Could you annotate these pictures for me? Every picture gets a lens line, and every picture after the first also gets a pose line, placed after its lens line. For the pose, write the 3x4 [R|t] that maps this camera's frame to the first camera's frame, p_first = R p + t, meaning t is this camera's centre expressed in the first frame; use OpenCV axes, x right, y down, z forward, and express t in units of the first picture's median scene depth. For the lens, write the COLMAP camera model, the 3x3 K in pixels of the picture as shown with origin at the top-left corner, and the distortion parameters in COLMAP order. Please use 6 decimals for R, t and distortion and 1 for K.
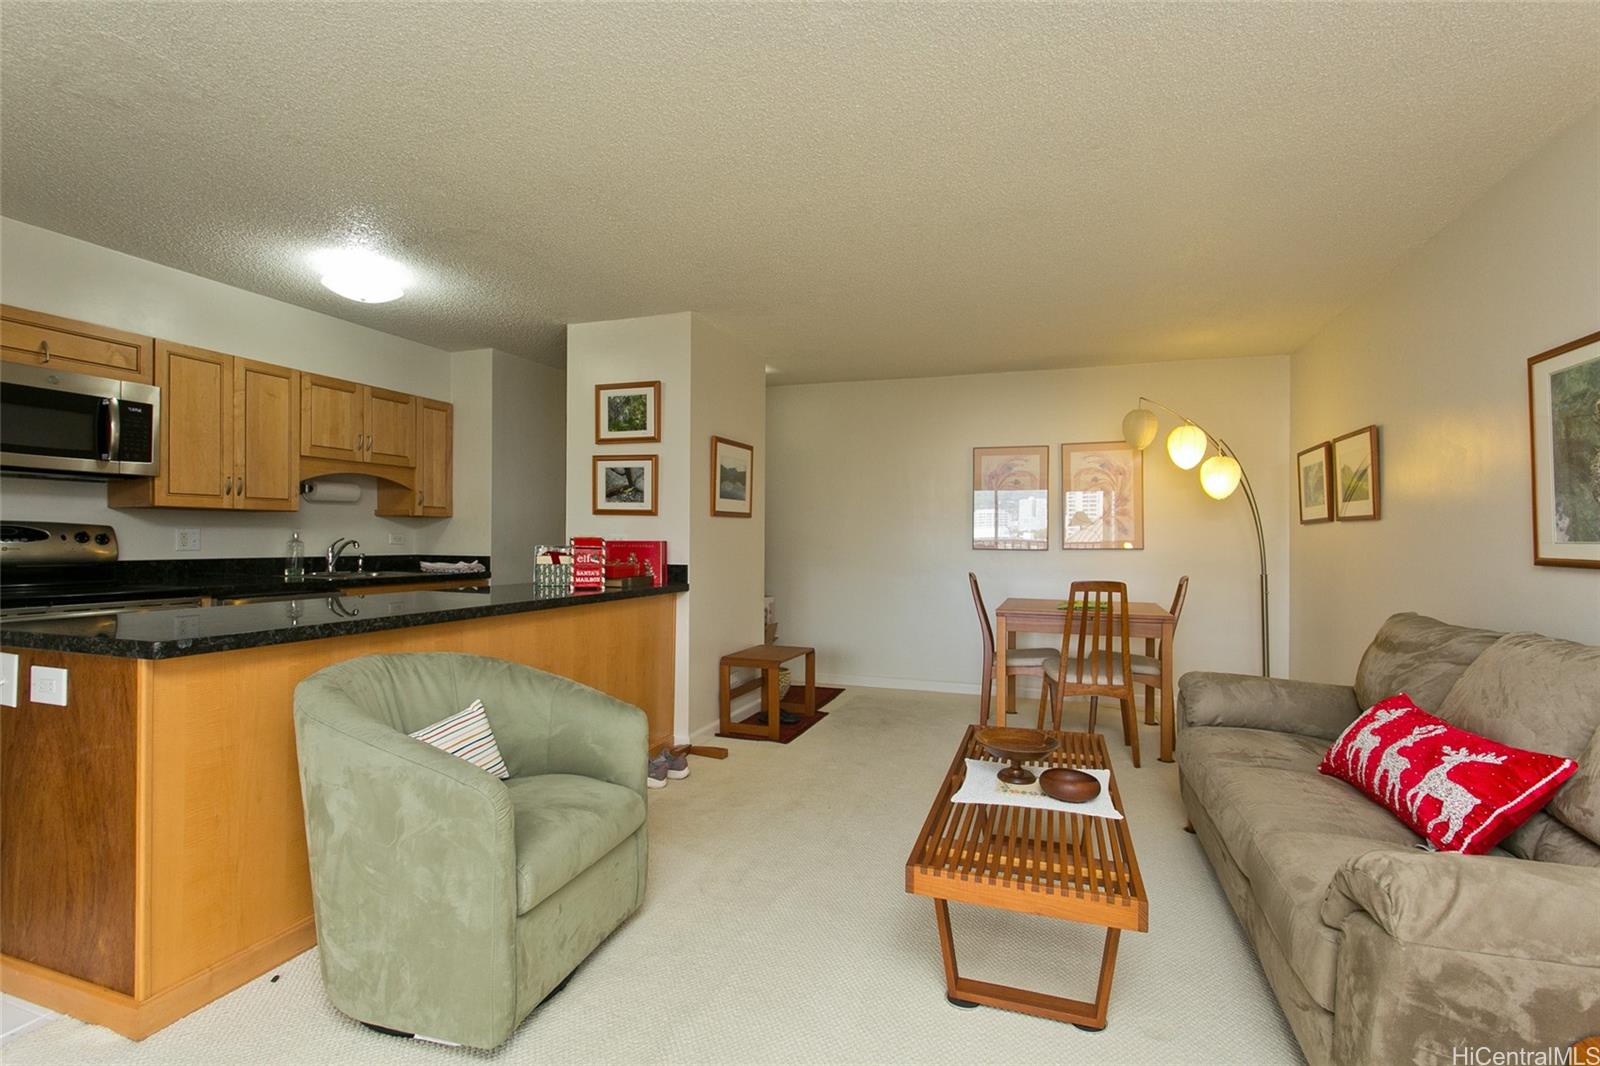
lens RADIAL K [[756.6, 0, 800.0], [0, 756.6, 533.0], [0, 0, 1]] dist [0.000799, 0.000435]
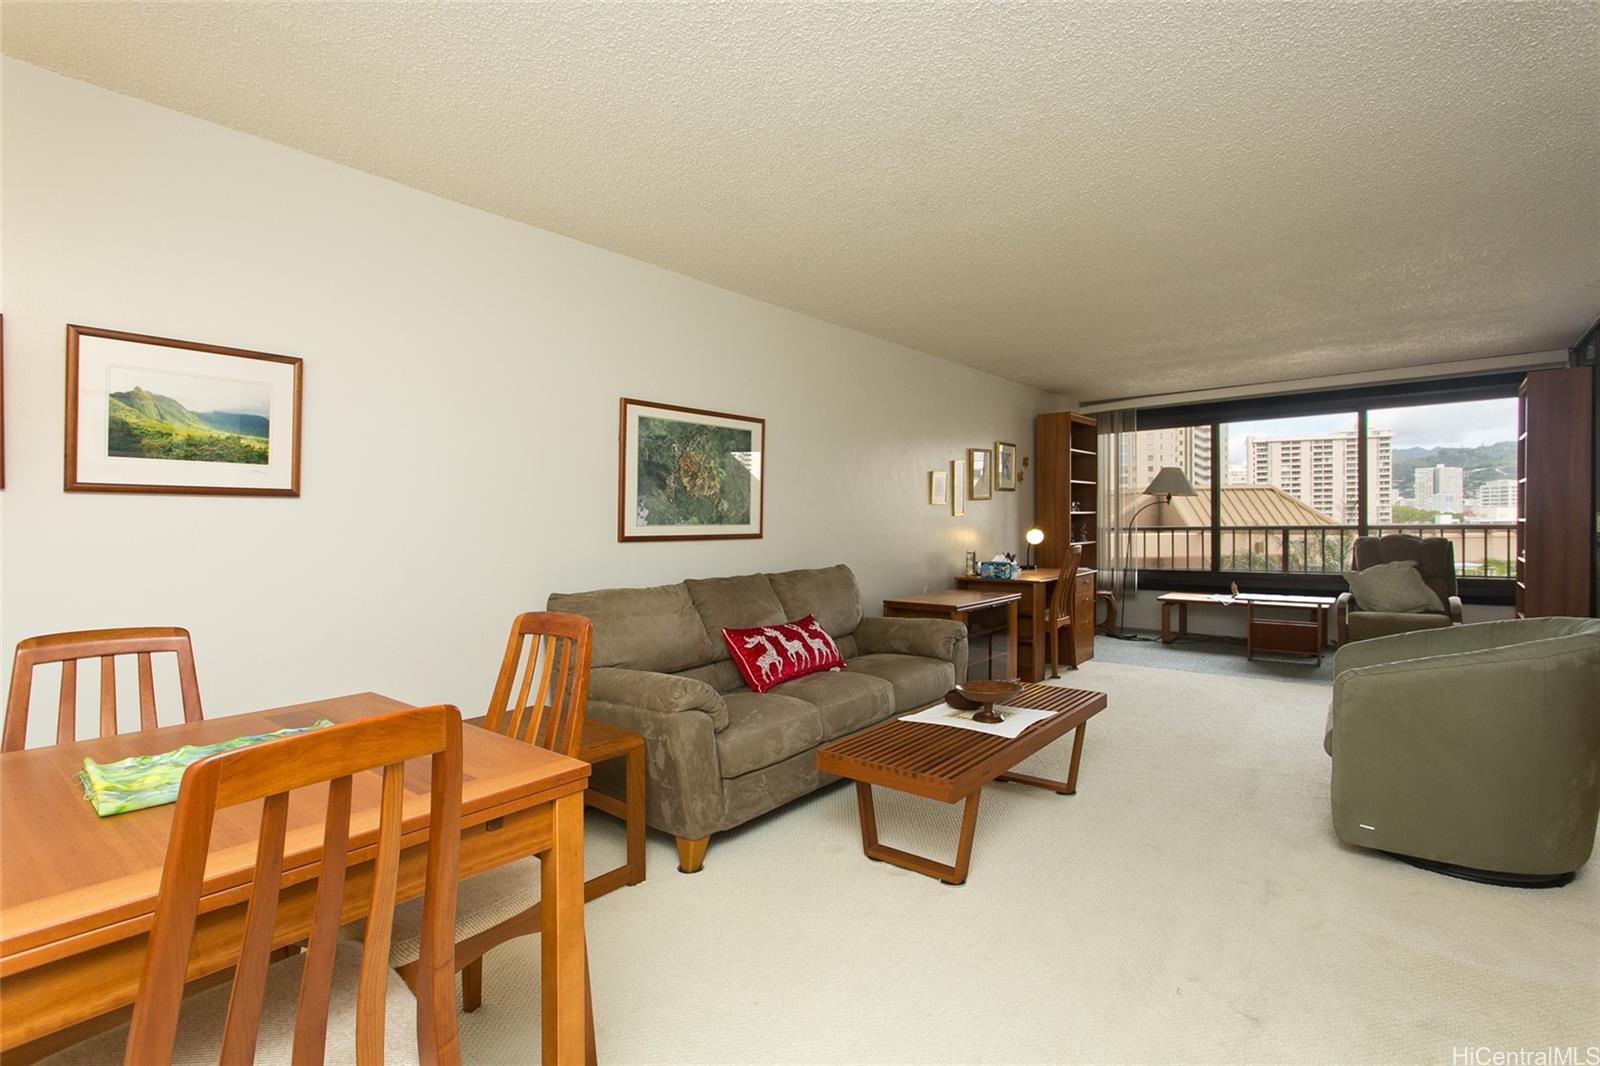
lens RADIAL K [[757.9, 0, 800.2], [0, 757.9, 514.0], [0, 0, 1]] dist [-0.001238, 0.000276]
pose [[-0.937914, 0.007795, 0.346779, 0.110285], [0.001706, 0.999839, -0.017859, 0.011977], [-0.346863, -0.016158, -0.937777, 1.635999]]
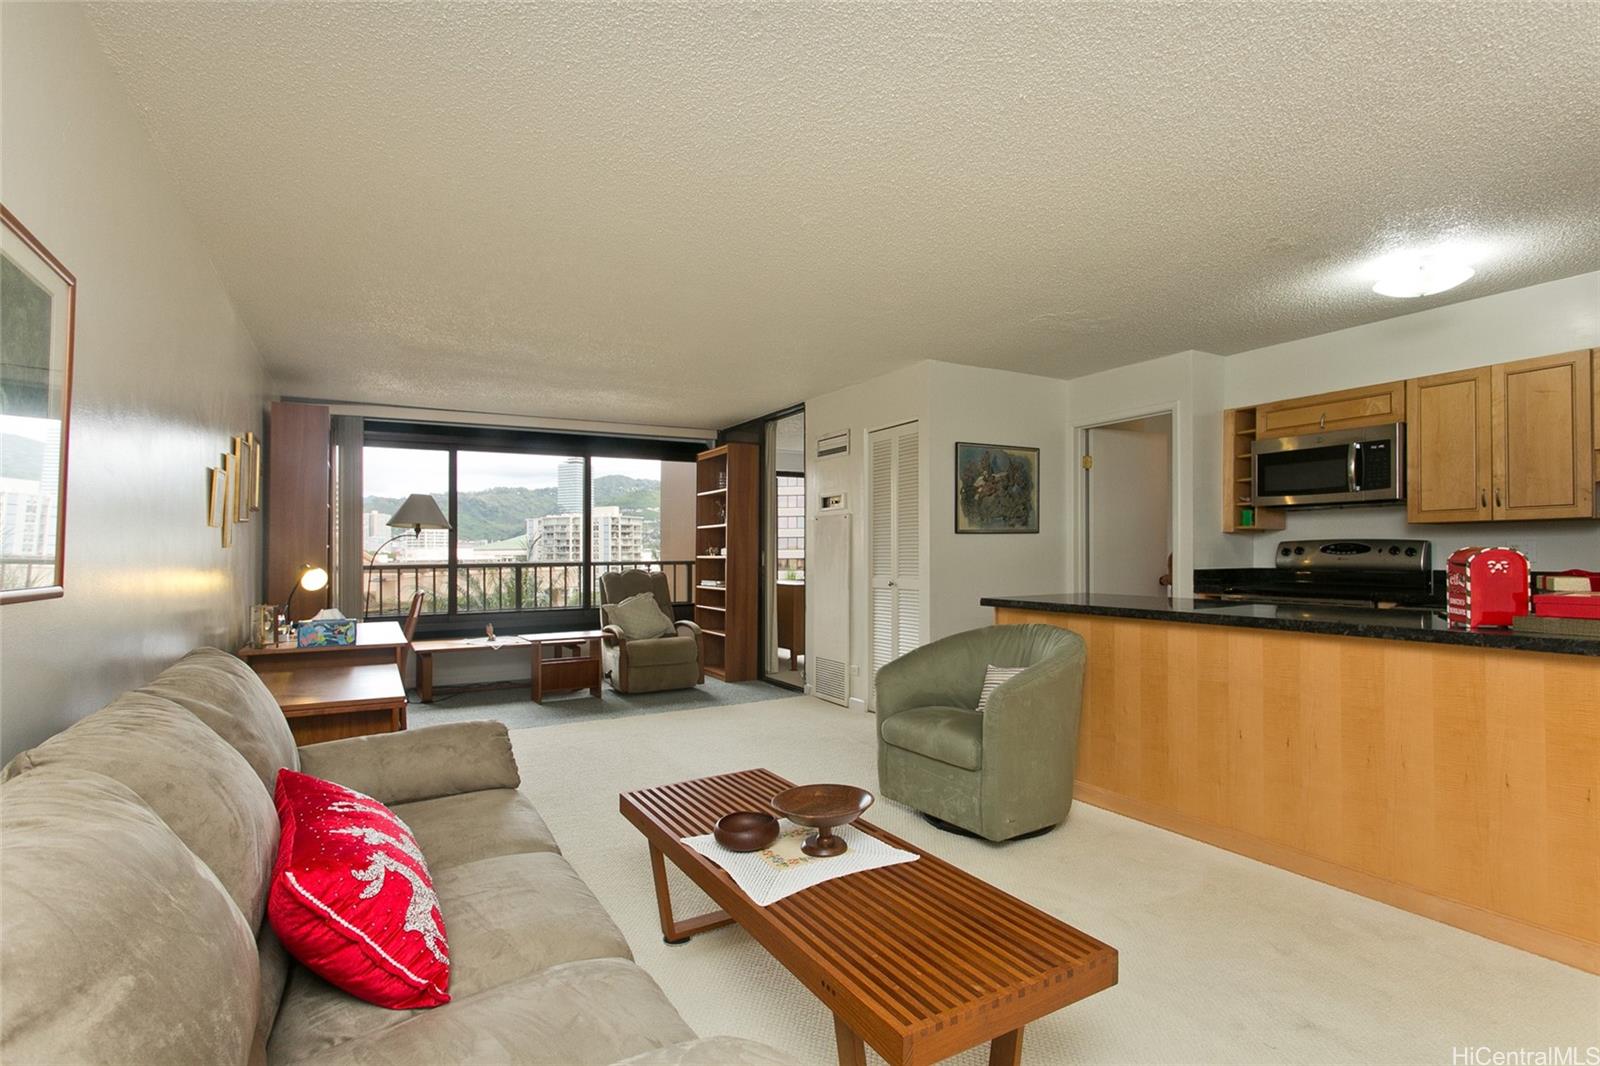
lens RADIAL K [[757.3, 0, 795.5], [0, 757.3, 549.3], [0, 0, 1]] dist [-0.001690, -0.000115]
pose [[-0.659963, -0.004097, -0.751287, 0.672001], [0.010637, 0.999834, -0.014796, 0.012024], [0.751223, -0.017756, -0.659810, 1.103059]]
